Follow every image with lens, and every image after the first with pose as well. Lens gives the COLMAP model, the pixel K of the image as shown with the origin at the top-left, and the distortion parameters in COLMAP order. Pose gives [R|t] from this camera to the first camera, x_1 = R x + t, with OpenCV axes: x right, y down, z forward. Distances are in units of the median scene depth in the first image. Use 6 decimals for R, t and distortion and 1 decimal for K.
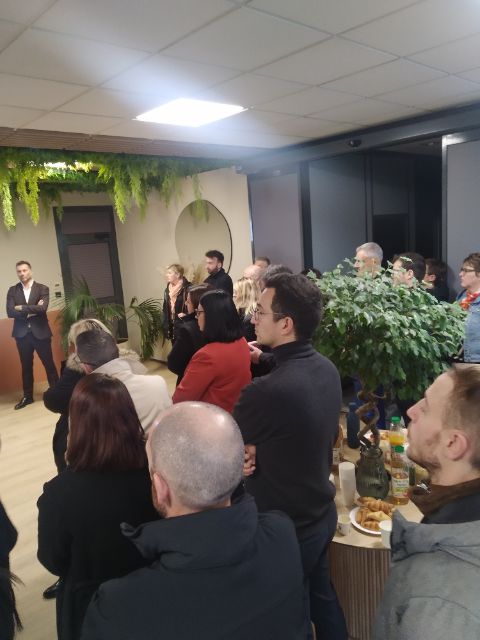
lens RADIAL K [[515.7, 0, 240.5], [0, 515.7, 323.0], [0, 0, 1]] dist [0.070923, -0.077498]
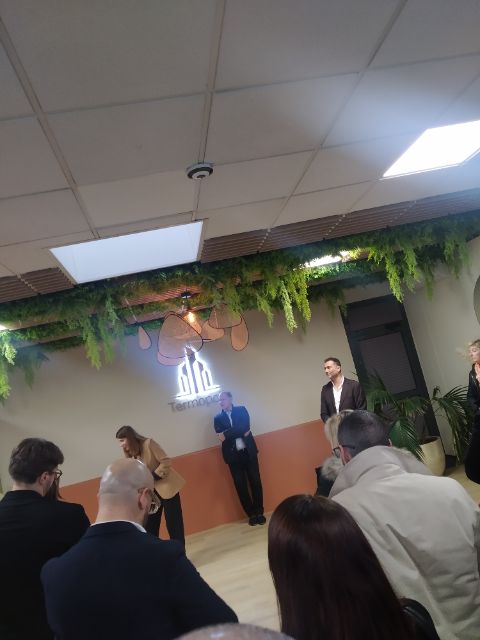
lens RADIAL K [[515.7, 0, 238.2], [0, 515.7, 321.2], [0, 0, 1]] dist [0.070923, -0.077498]
pose [[0.819770, -0.182288, -0.542908, 0.019382], [0.073714, 0.973690, -0.215624, 0.007599], [0.567930, 0.136742, 0.811639, 0.122655]]
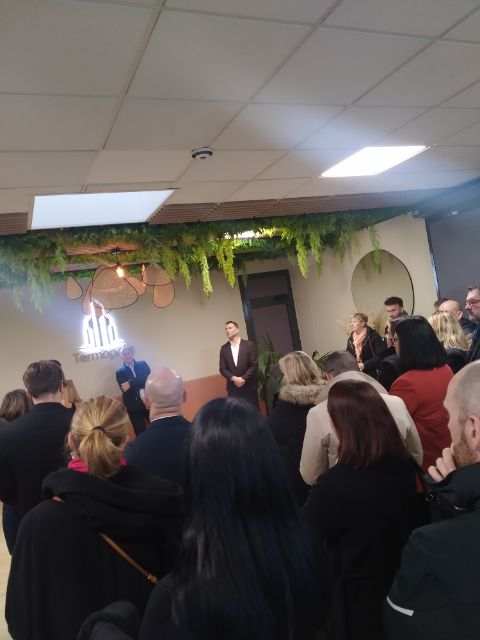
lens RADIAL K [[515.7, 0, 243.3], [0, 515.7, 318.1], [0, 0, 1]] dist [0.070923, -0.077498]
pose [[0.949133, -0.085670, -0.302997, -0.032211], [0.042873, 0.988475, -0.145185, 0.036716], [0.311943, 0.124809, 0.941867, -0.030642]]
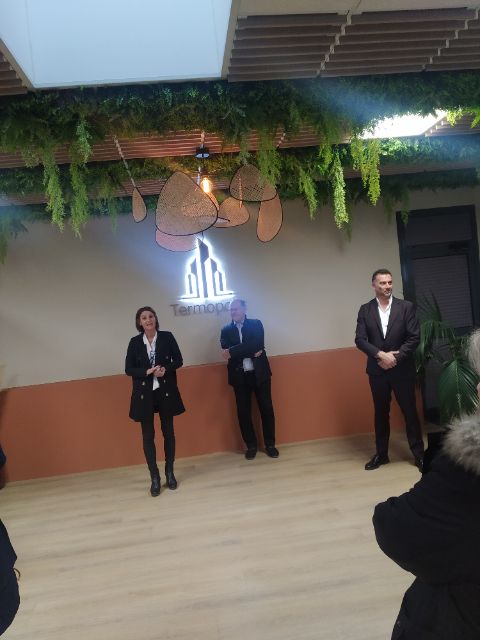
lens RADIAL K [[515.7, 0, 235.6], [0, 515.7, 318.8], [0, 0, 1]] dist [0.070923, -0.077498]
pose [[0.808278, 0.003600, -0.588790, -0.125291], [-0.056577, 0.995829, -0.071579, 0.013338], [0.586076, 0.091168, 0.805111, 0.323618]]
